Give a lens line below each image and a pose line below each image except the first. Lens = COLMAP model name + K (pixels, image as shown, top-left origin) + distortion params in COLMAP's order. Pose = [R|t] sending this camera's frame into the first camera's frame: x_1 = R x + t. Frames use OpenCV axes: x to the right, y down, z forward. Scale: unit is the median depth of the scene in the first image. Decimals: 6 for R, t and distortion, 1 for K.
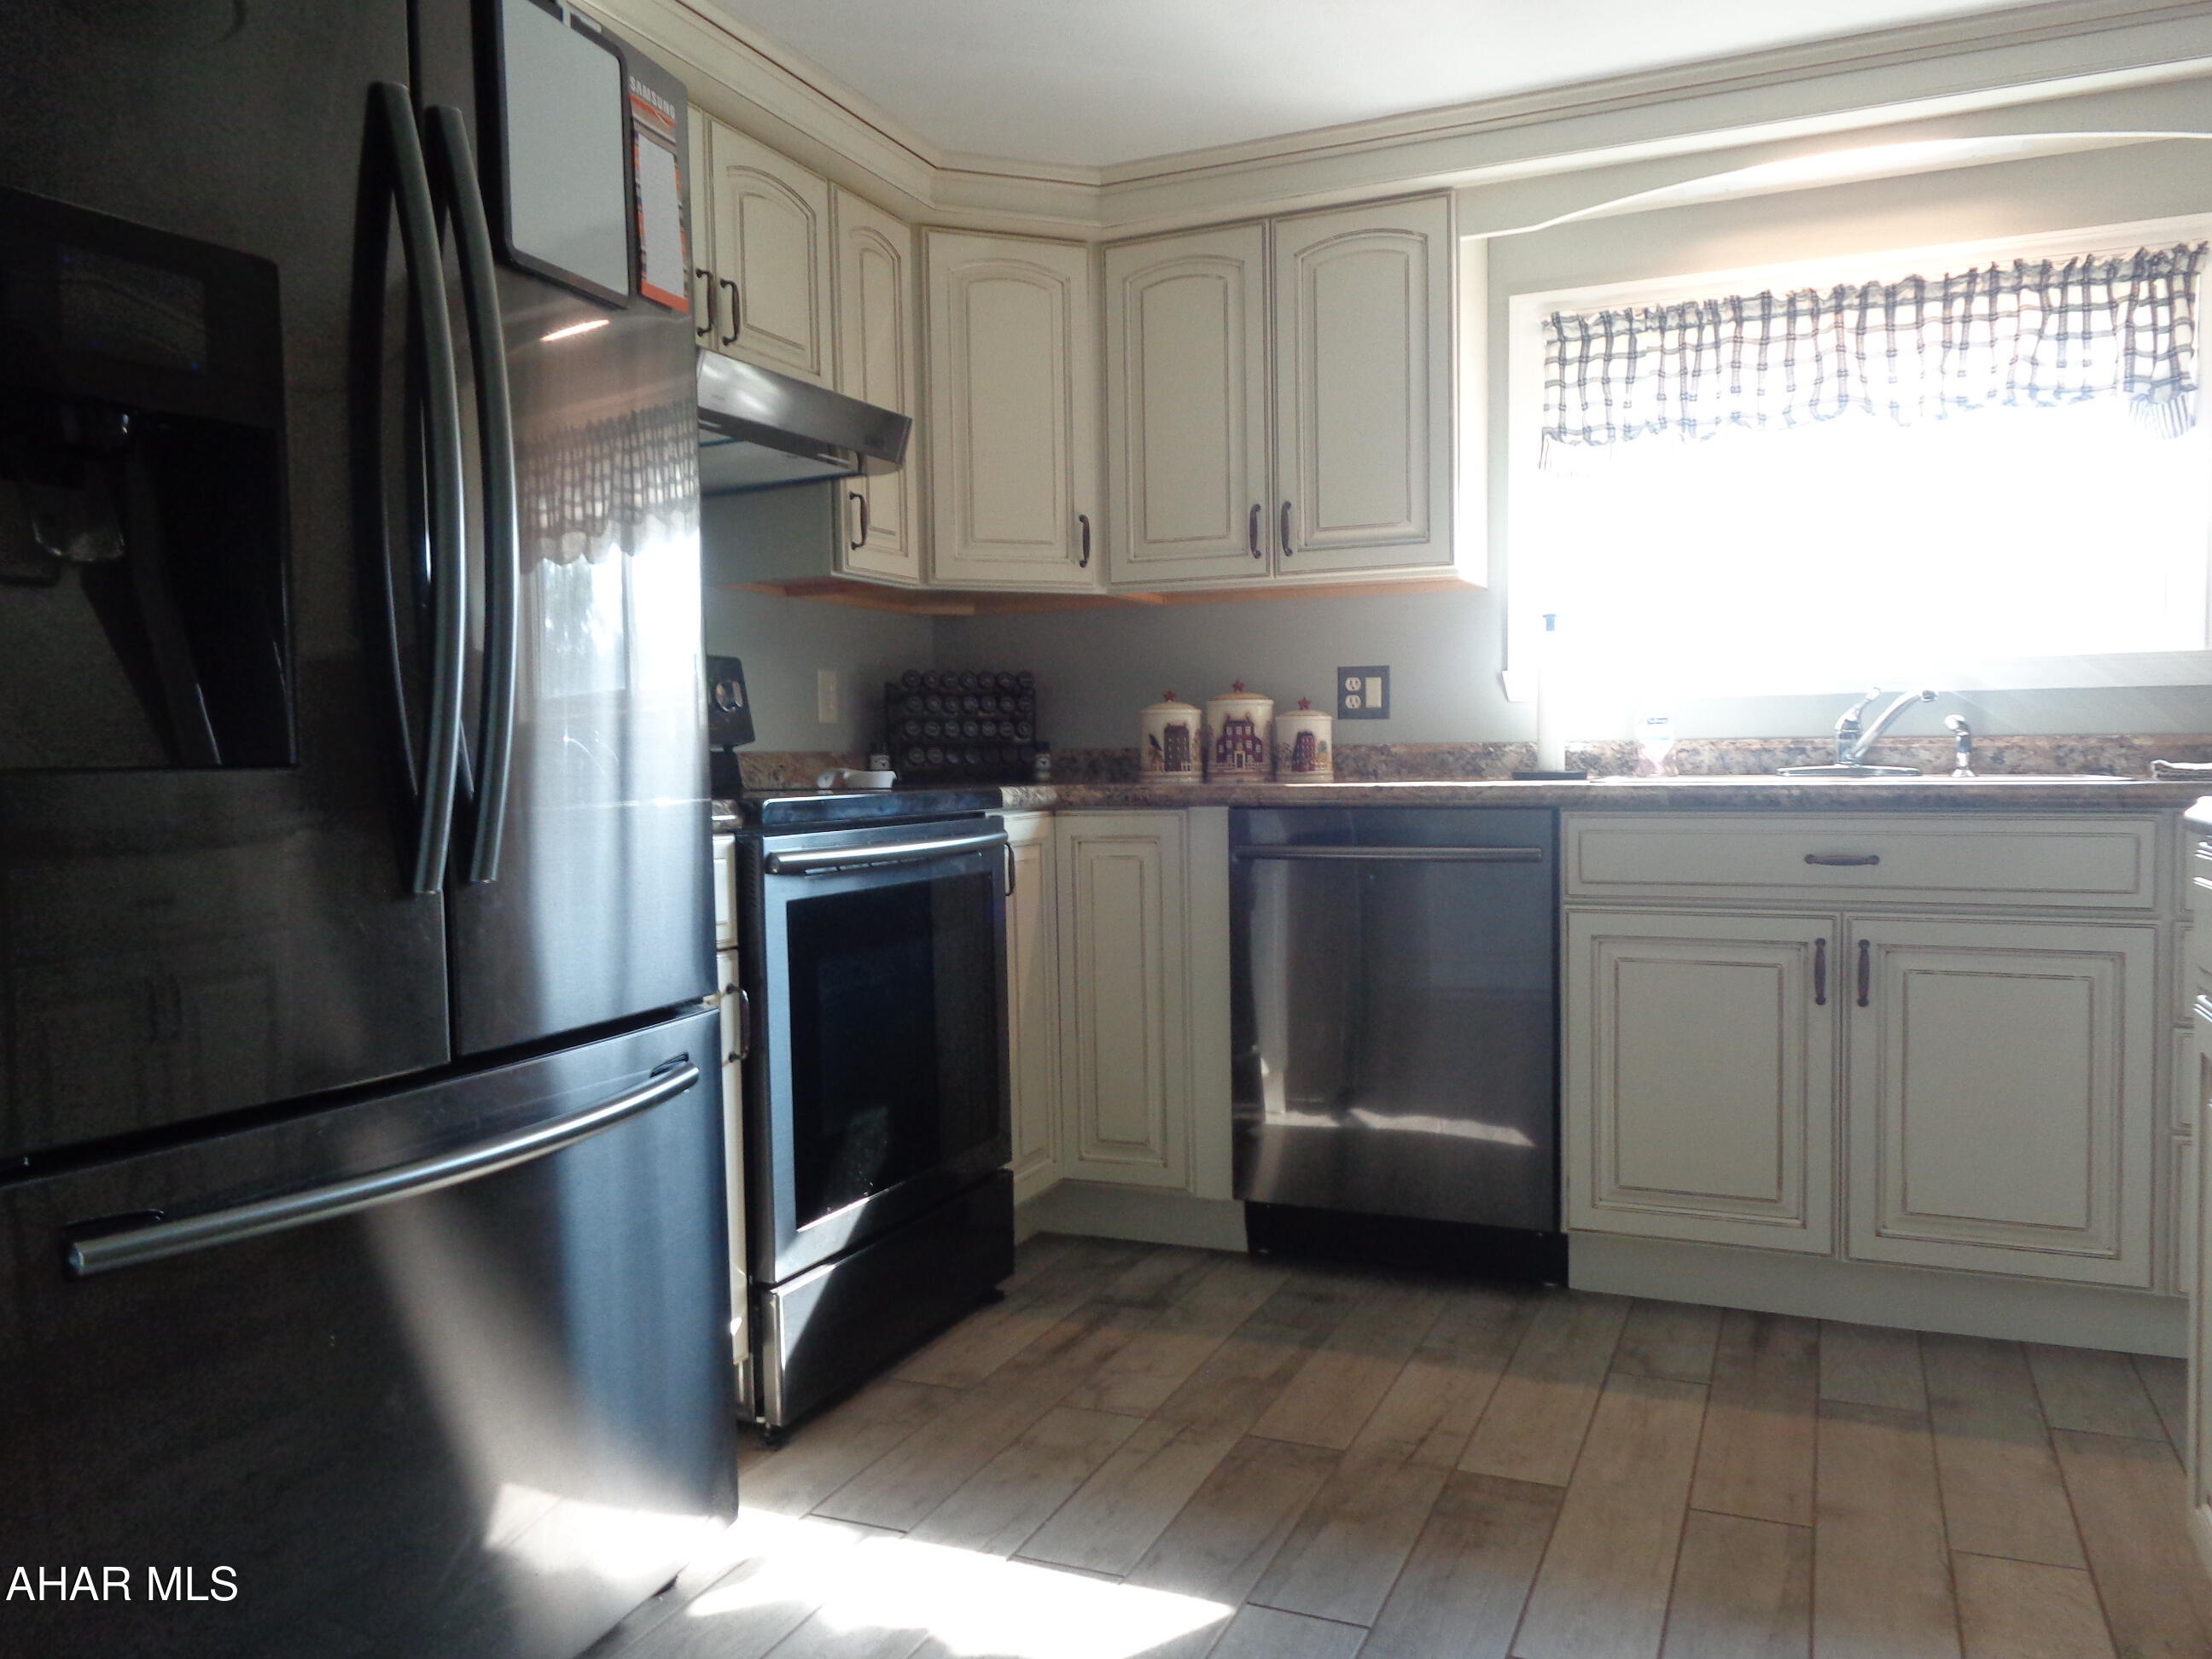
lens RADIAL K [[1660.8, 0, 1114.8], [0, 1660.8, 834.2], [0, 0, 1]] dist [0.001647, -0.000229]
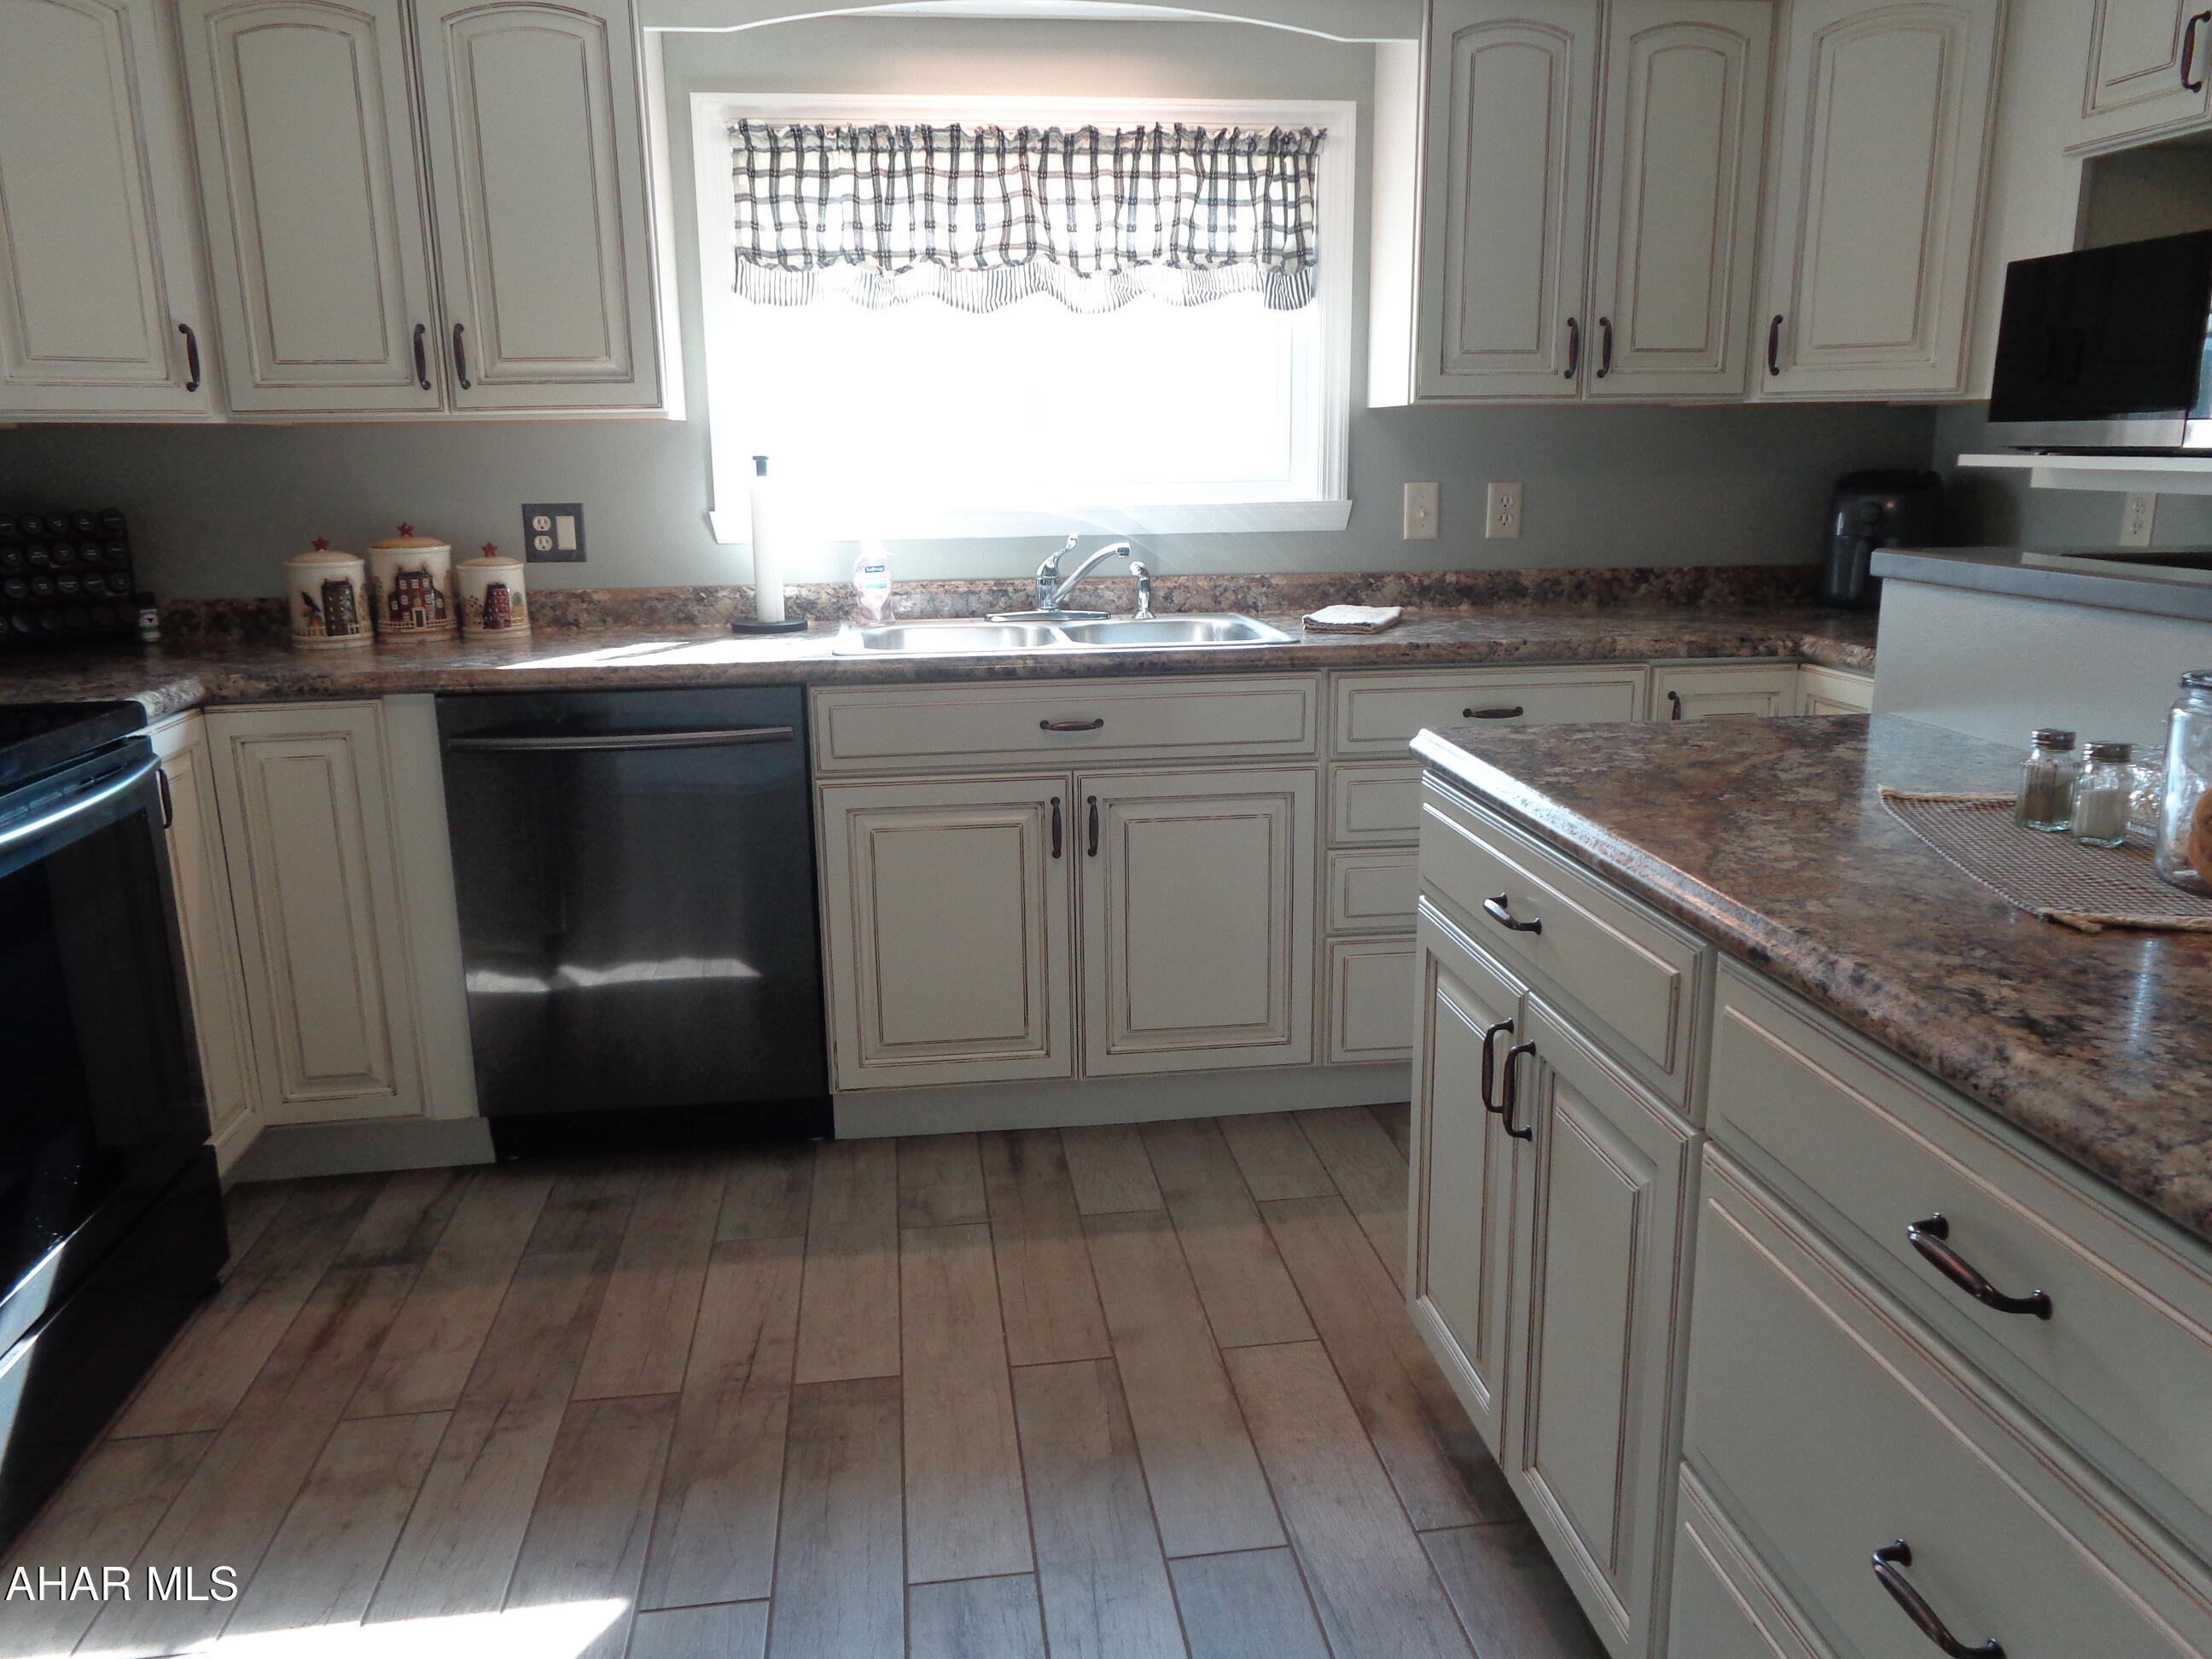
lens RADIAL K [[1660.8, 0, 1109.7], [0, 1660.8, 829.6], [0, 0, 1]] dist [0.001647, -0.000229]
pose [[0.857618, -0.115891, 0.501059, -0.074251], [0.025663, 0.982709, 0.183368, -0.099335], [-0.513646, -0.144401, 0.845763, 0.065122]]
